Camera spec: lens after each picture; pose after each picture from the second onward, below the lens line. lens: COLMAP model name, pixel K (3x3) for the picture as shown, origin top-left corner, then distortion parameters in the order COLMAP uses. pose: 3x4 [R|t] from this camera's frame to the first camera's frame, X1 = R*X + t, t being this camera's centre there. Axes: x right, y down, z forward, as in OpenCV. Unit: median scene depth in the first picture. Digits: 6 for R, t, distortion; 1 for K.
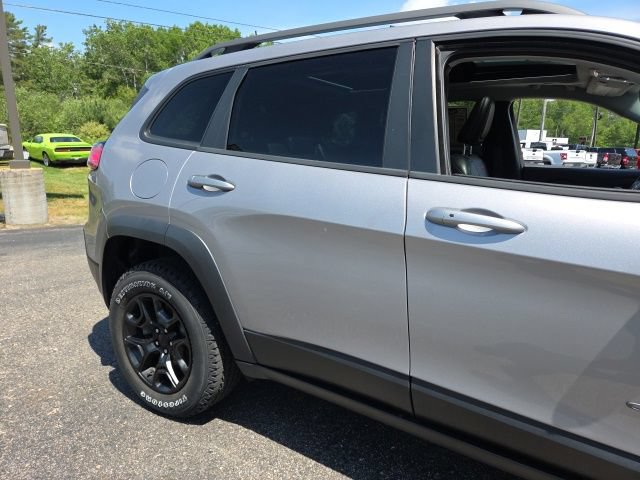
lens RADIAL K [[421.5, 0, 328.1], [0, 421.5, 241.5], [0, 0, 1]] dist [0.064422, -0.046056]
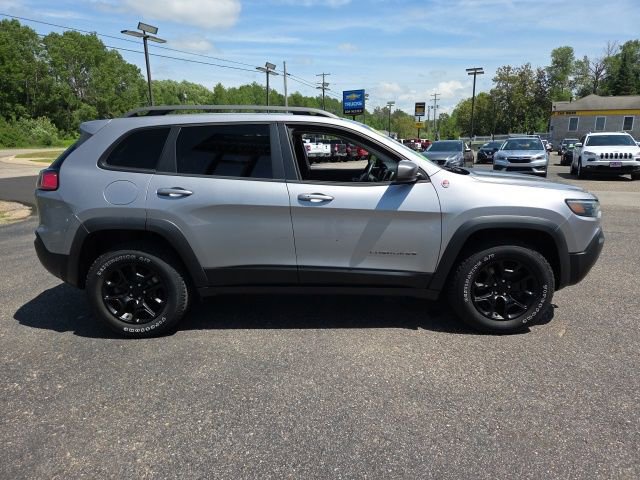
lens RADIAL K [[424.1, 0, 321.6], [0, 424.1, 233.9], [0, 0, 1]] dist [0.063677, -0.051364]
pose [[0.858994, -0.134408, 0.494027, -0.558043], [0.133127, 0.990371, 0.037972, 0.046259], [-0.494374, 0.033151, 0.868617, -0.756503]]
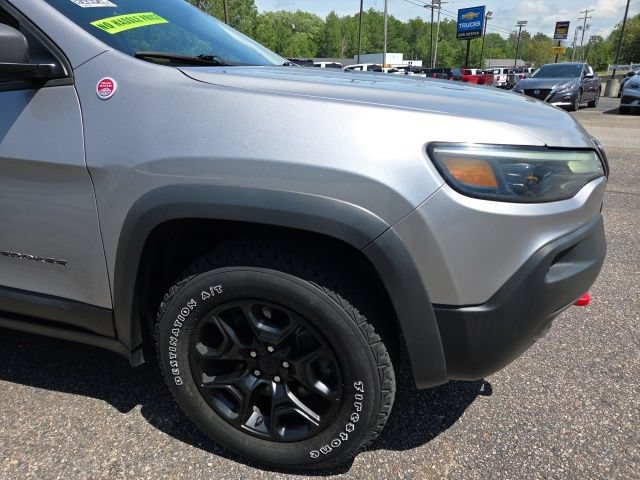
lens RADIAL K [[419.3, 0, 316.7], [0, 419.3, 237.6], [0, 0, 1]] dist [0.084556, -0.075260]
pose [[0.965955, -0.123572, 0.227290, 0.740597], [0.089340, 0.983835, 0.155203, 0.118569], [-0.242794, -0.129613, 0.961380, -0.291919]]
